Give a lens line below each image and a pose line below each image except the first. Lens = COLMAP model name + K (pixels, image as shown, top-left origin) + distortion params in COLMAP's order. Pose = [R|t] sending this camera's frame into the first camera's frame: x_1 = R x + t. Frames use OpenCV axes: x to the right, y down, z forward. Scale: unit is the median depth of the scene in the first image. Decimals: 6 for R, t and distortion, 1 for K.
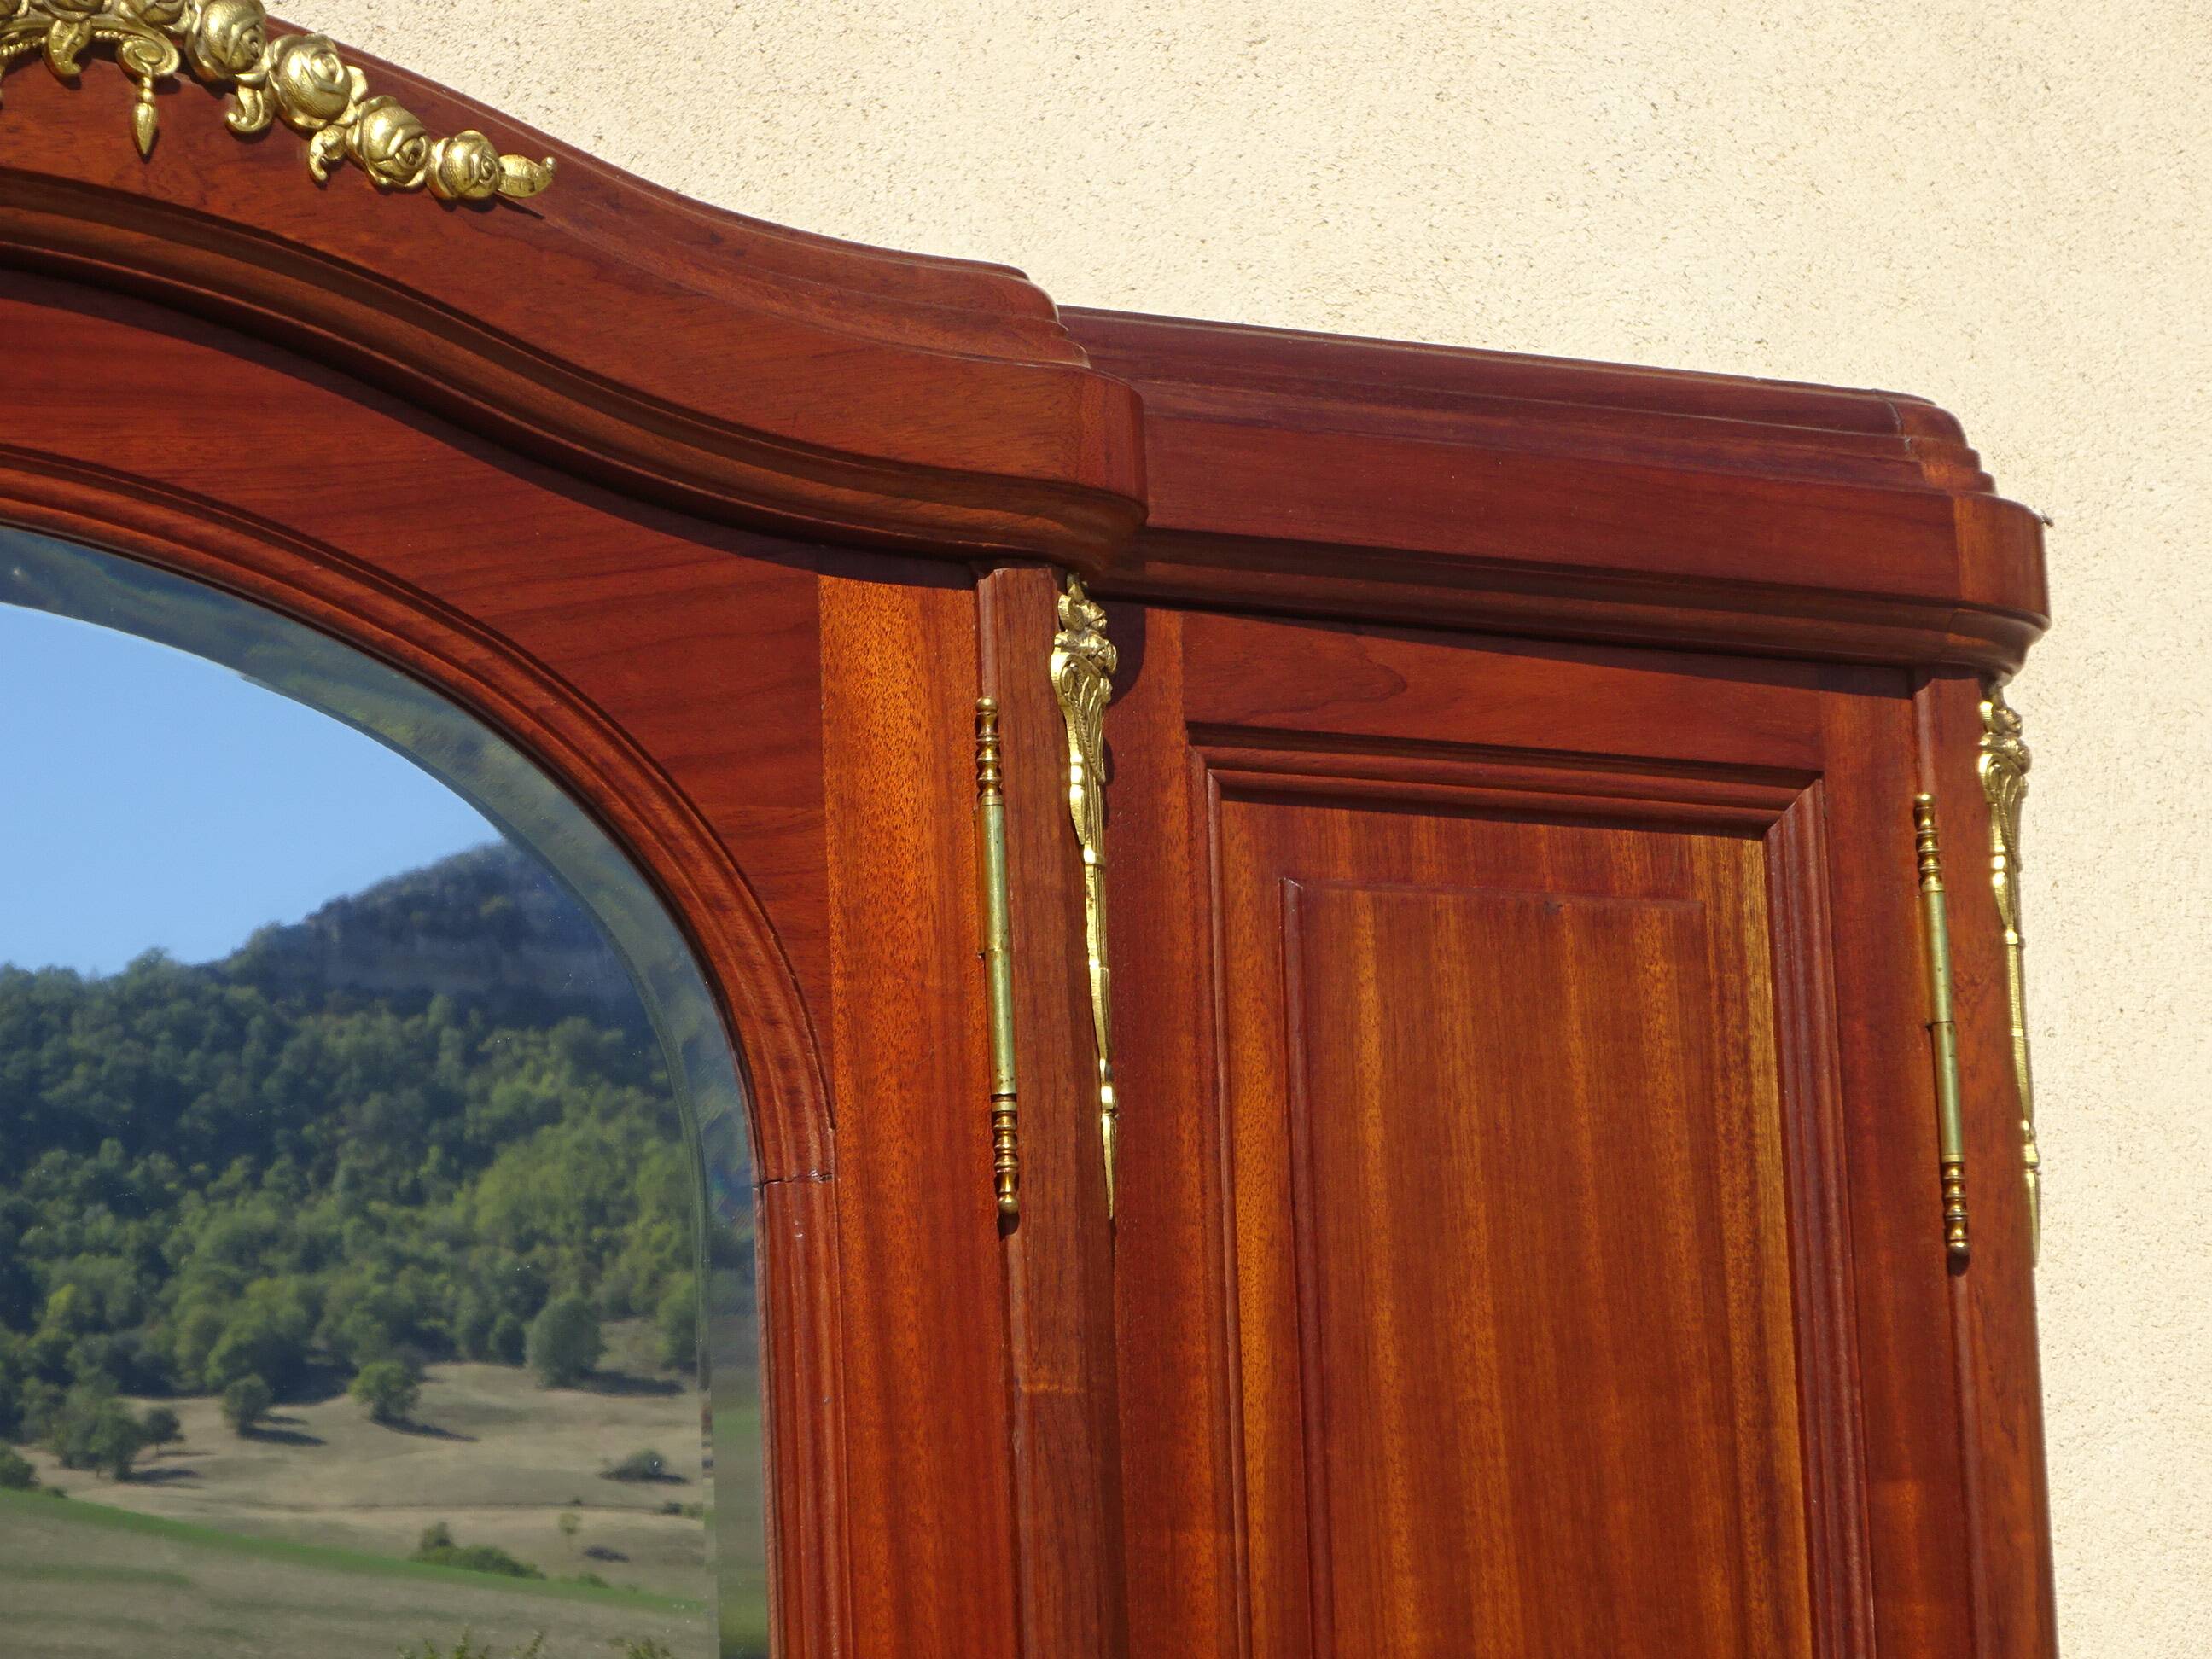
lens RADIAL K [[7795.1, 0, 1270.5], [0, 7795.1, 828.1], [0, 0, 1]] dist [-0.024548, -0.436413]
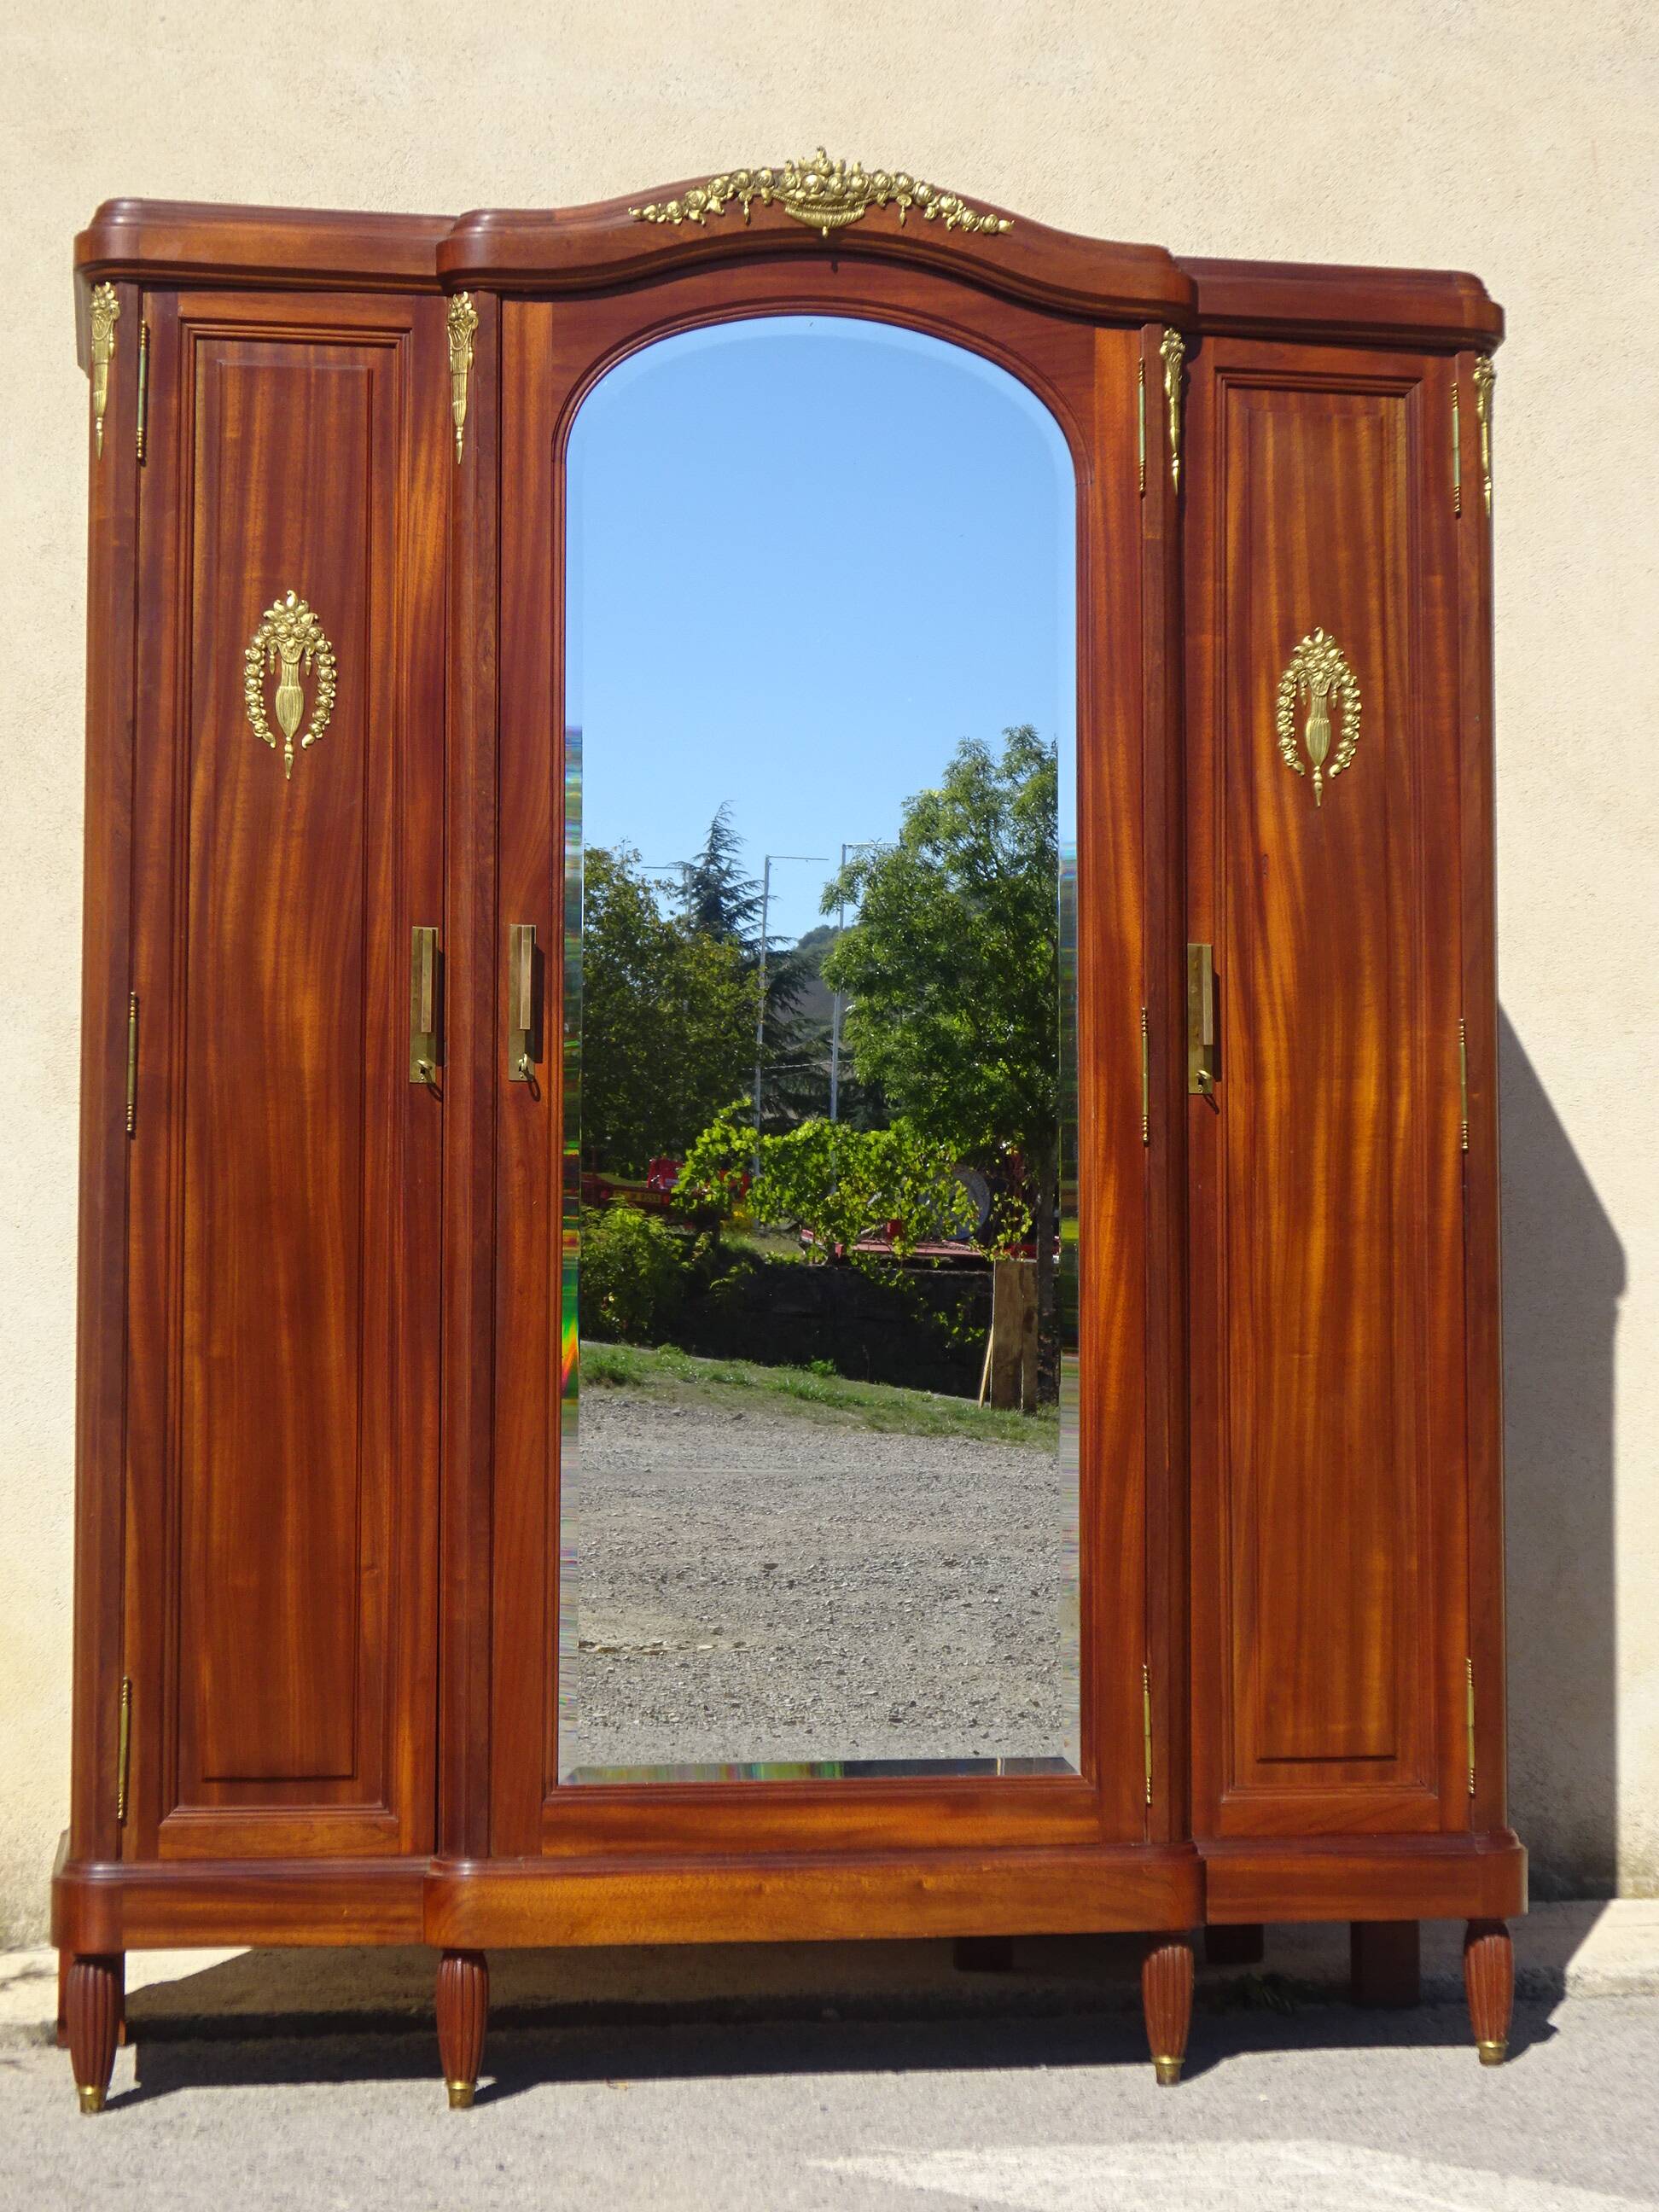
lens RADIAL K [[3790.1, 0, 829.5], [0, 3790.1, 1106.0], [0, 0, 1]] dist [0.019255, -0.007440]
pose [[0.916344, 0.020324, -0.399875, 0.572624], [0.022251, 0.994583, 0.101539, 0.154938], [0.399773, -0.101942, 0.910928, -0.792951]]
